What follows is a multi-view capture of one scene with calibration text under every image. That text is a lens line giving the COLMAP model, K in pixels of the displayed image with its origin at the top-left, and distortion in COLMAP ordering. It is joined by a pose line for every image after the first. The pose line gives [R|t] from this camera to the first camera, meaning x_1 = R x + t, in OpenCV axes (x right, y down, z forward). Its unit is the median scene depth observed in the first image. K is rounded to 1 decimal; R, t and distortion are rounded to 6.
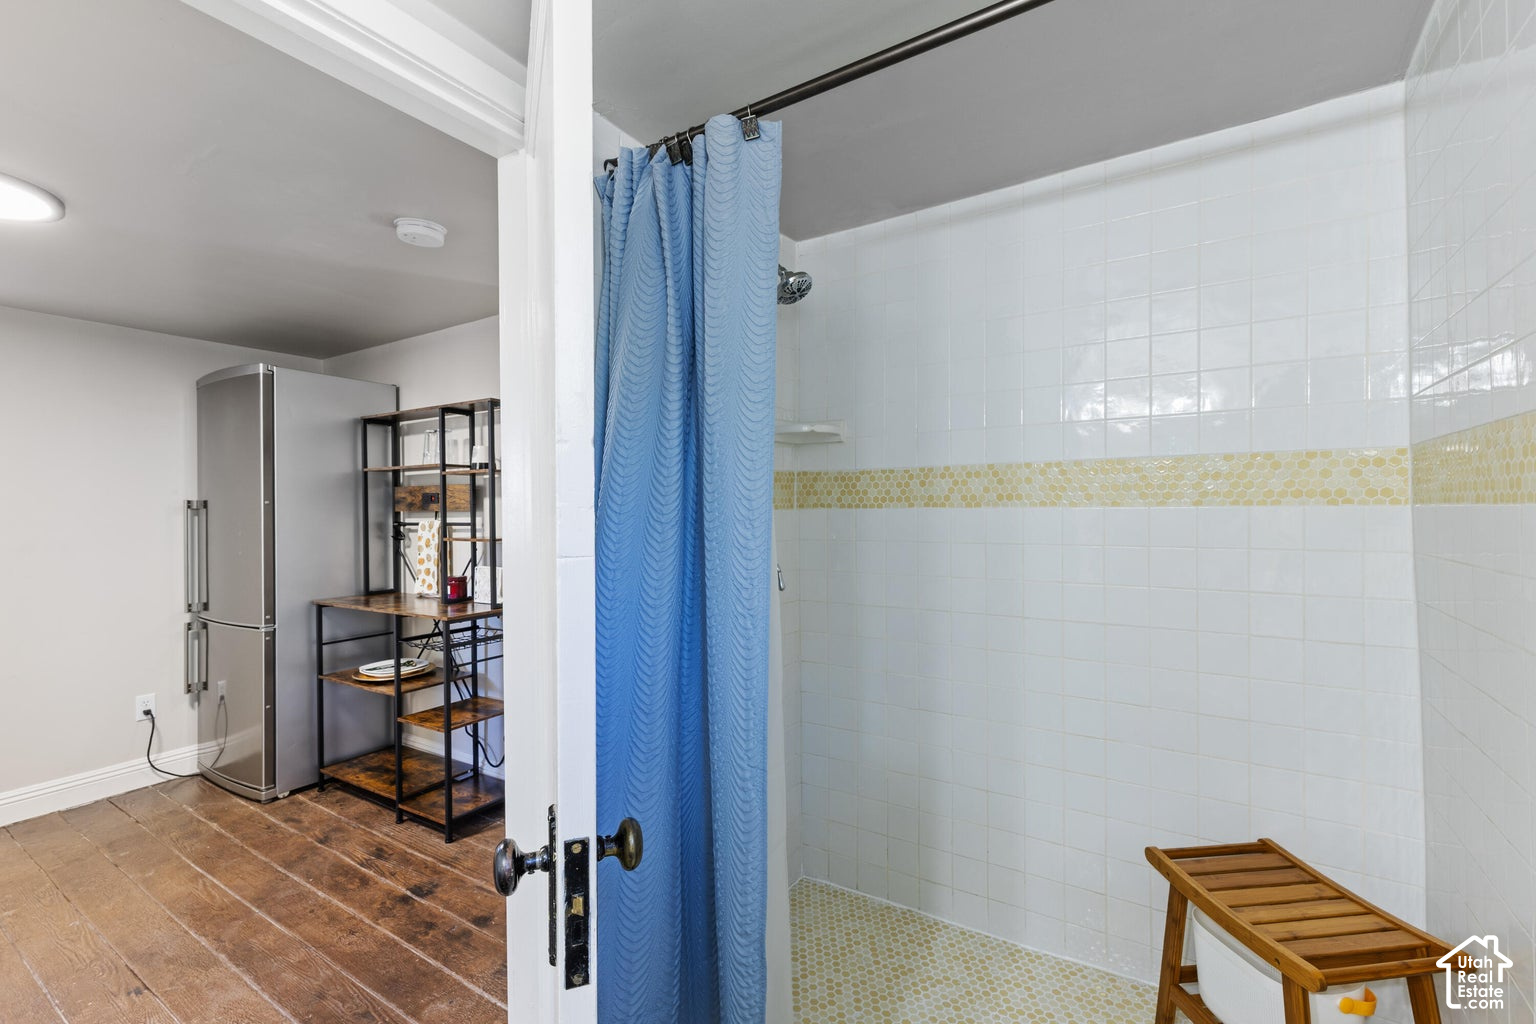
lens RADIAL K [[684.4, 0, 767.0], [0, 684.4, 509.7], [0, 0, 1]] dist [0.010615, -0.001826]
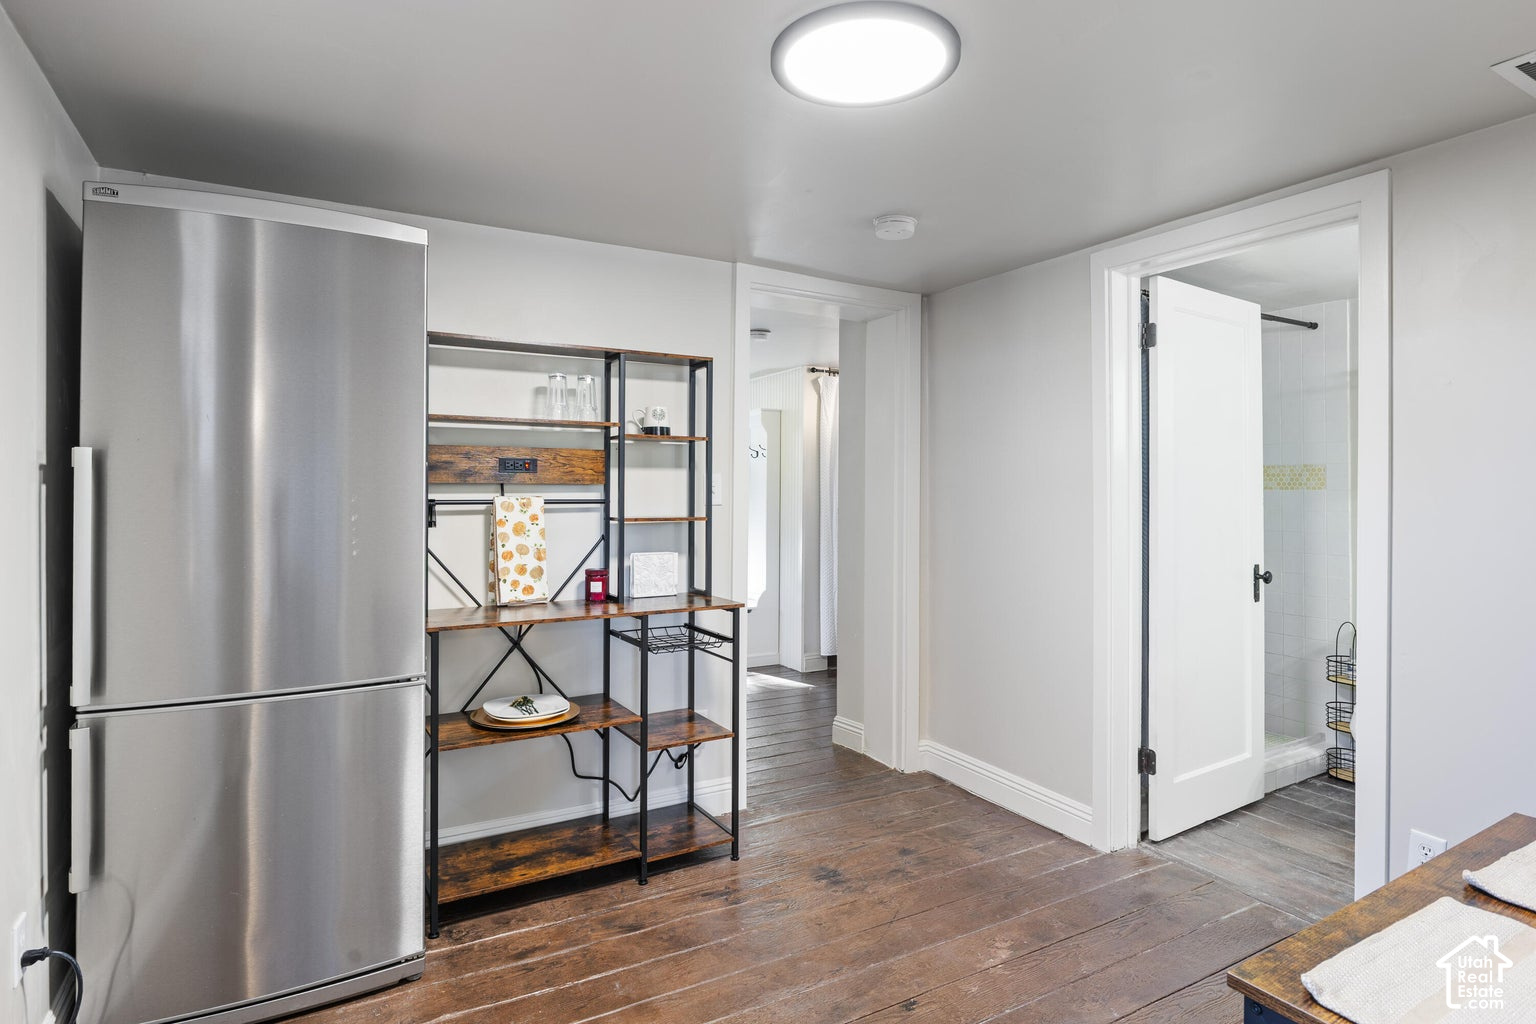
lens RADIAL K [[826.7, 0, 770.3], [0, 826.7, 504.9], [0, 0, 1]] dist [-0.013757, 0.000408]
pose [[0.454002, 0.003837, 0.890992, -1.205418], [0.002400, 0.999982, -0.005529, 0.031555], [-0.890997, 0.004648, 0.453984, 0.416334]]
